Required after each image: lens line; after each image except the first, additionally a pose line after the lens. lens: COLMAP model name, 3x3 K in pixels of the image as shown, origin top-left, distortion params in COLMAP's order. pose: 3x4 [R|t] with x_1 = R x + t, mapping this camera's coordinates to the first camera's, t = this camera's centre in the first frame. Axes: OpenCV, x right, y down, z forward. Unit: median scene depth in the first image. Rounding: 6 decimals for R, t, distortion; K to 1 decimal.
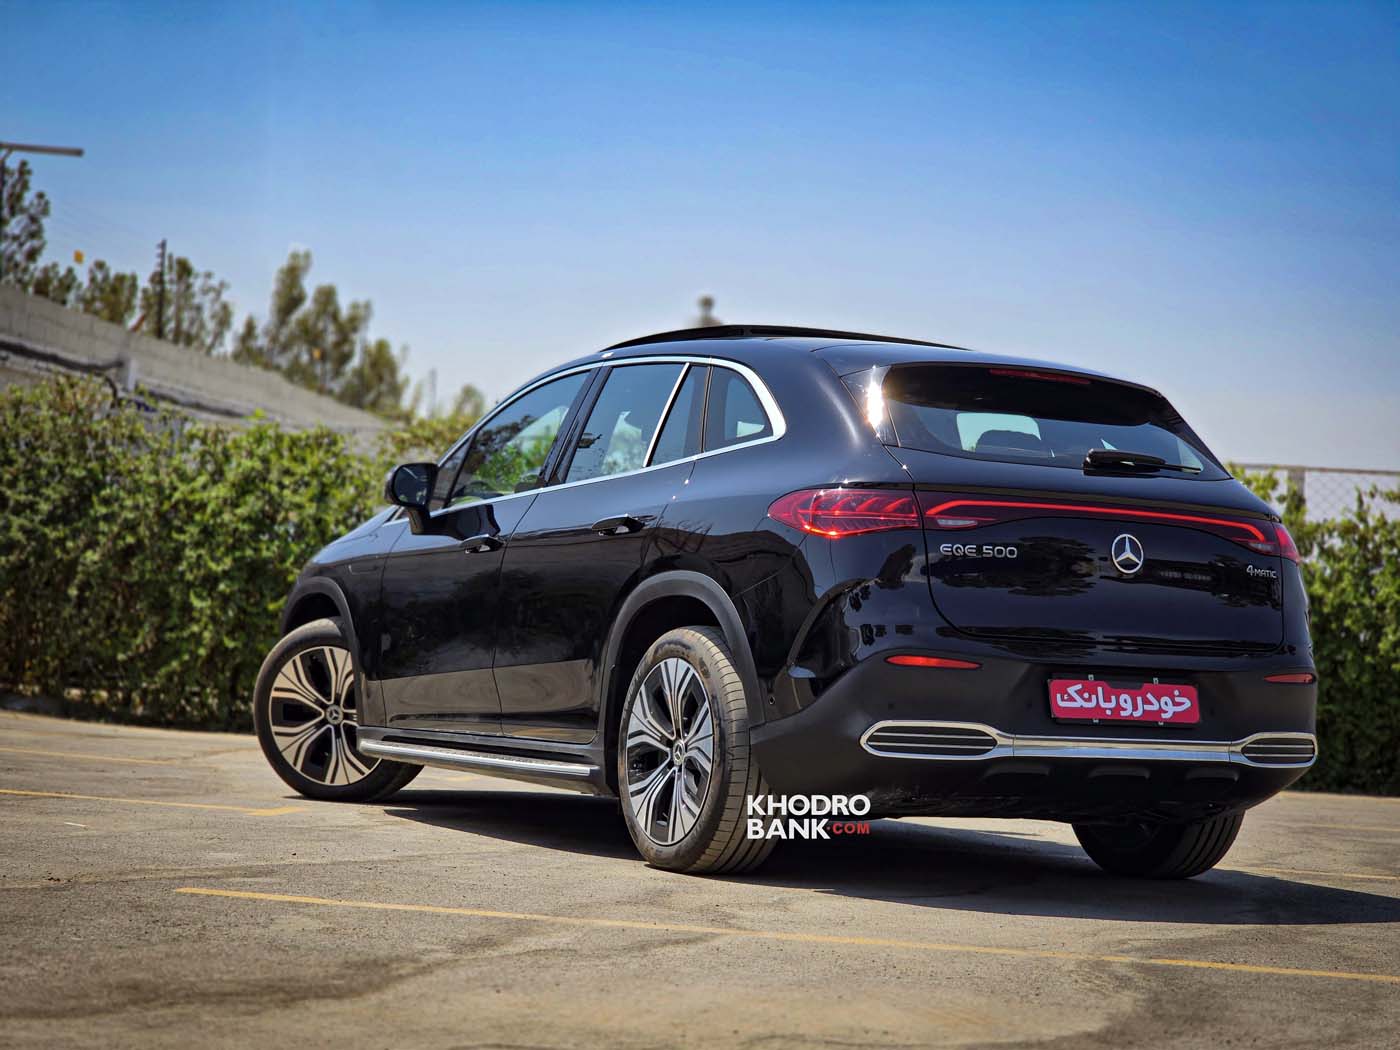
lens RADIAL K [[2727.9, 0, 729.0], [0, 2727.9, 524.9], [0, 0, 1]] dist [-0.537973, 7.087904]
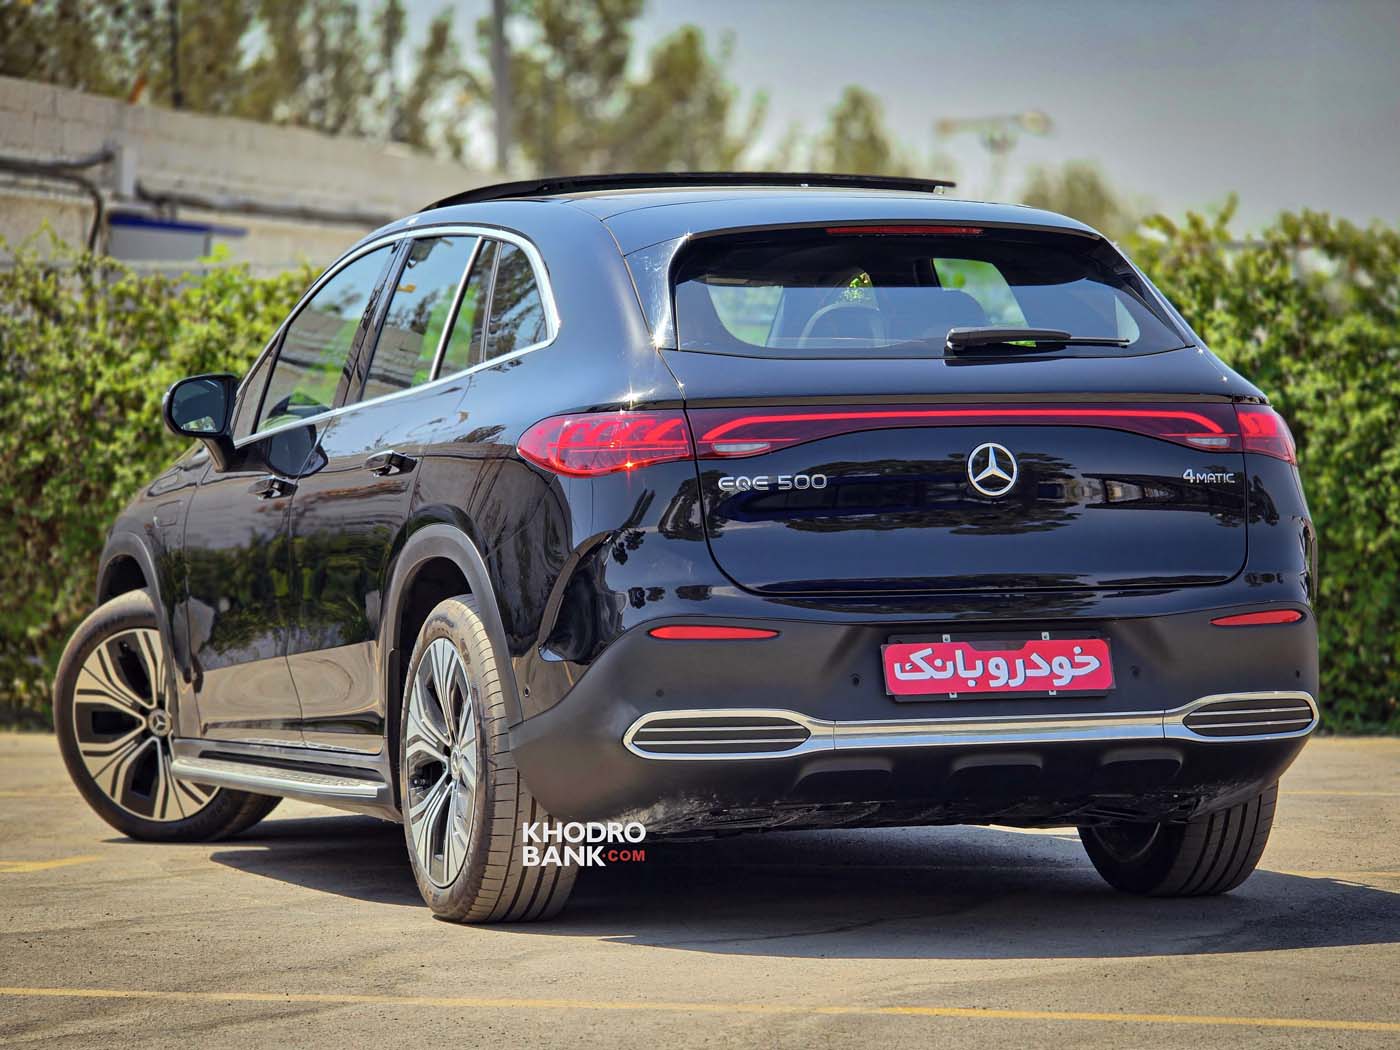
lens RADIAL K [[4746.1, 0, 700.0], [0, 4746.1, 525.0], [0, 0, 1]] dist [0.186661, -0.169226]
pose [[0.985621, -0.063729, -0.156495, 0.209338], [0.071248, 0.996535, 0.042913, -0.027811], [0.153218, -0.053446, 0.986746, -0.237825]]
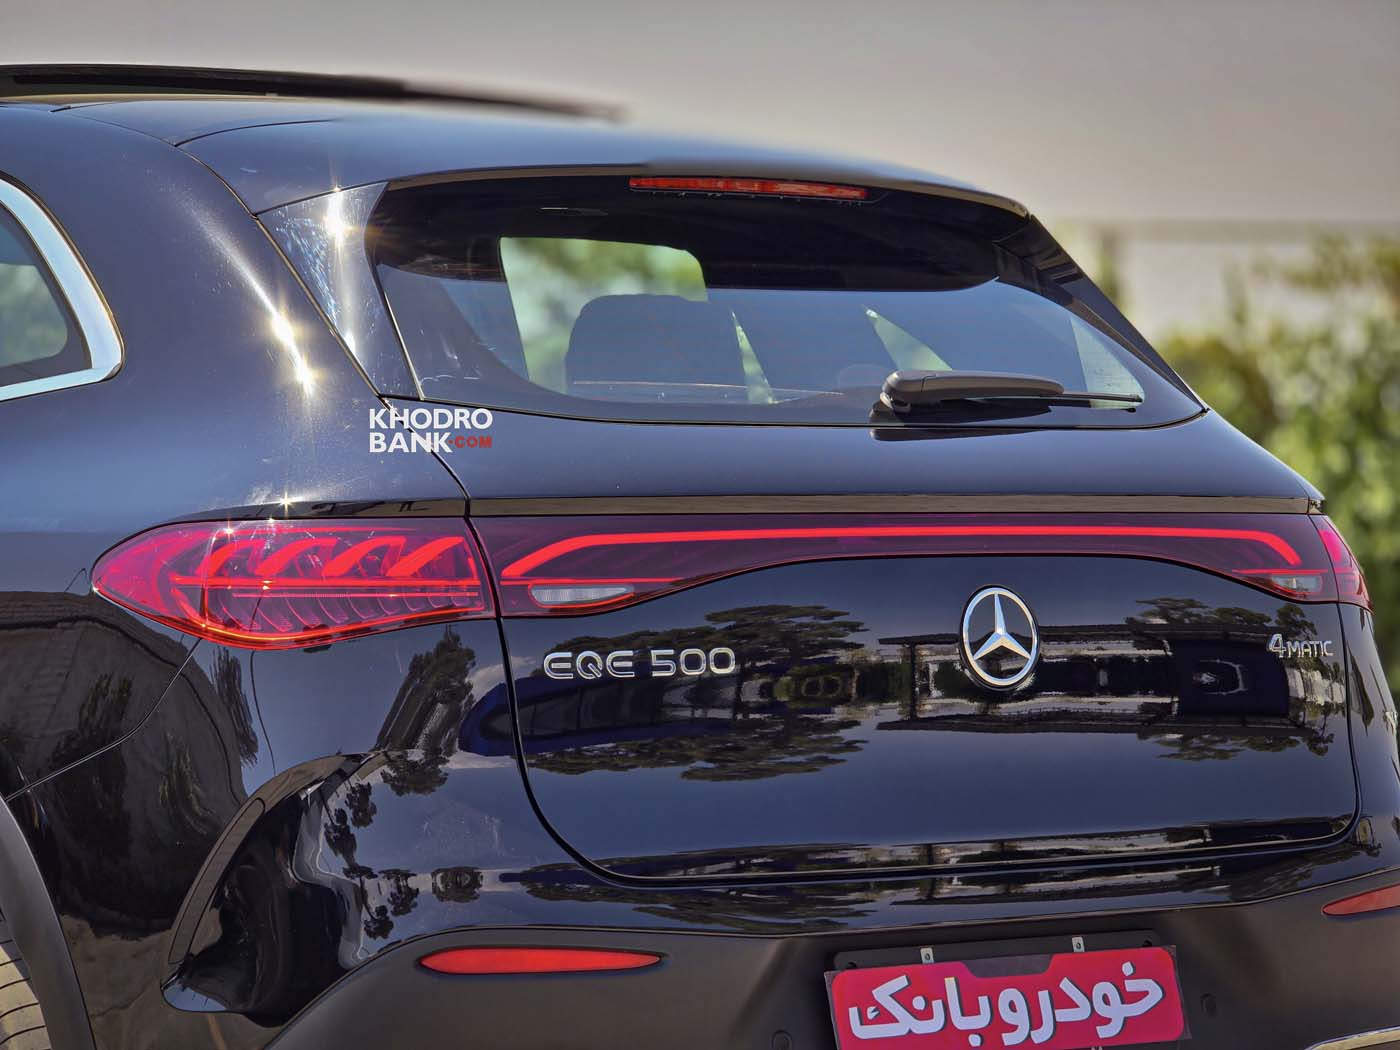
lens RADIAL K [[4746.1, 0, 700.0], [0, 4746.1, 525.0], [0, 0, 1]] dist [0.186661, -0.169226]
pose [[0.986205, -0.049096, 0.158083, -0.005604], [0.039789, 0.997313, 0.061509, -0.039314], [-0.160678, -0.054371, 0.985508, 0.240105]]
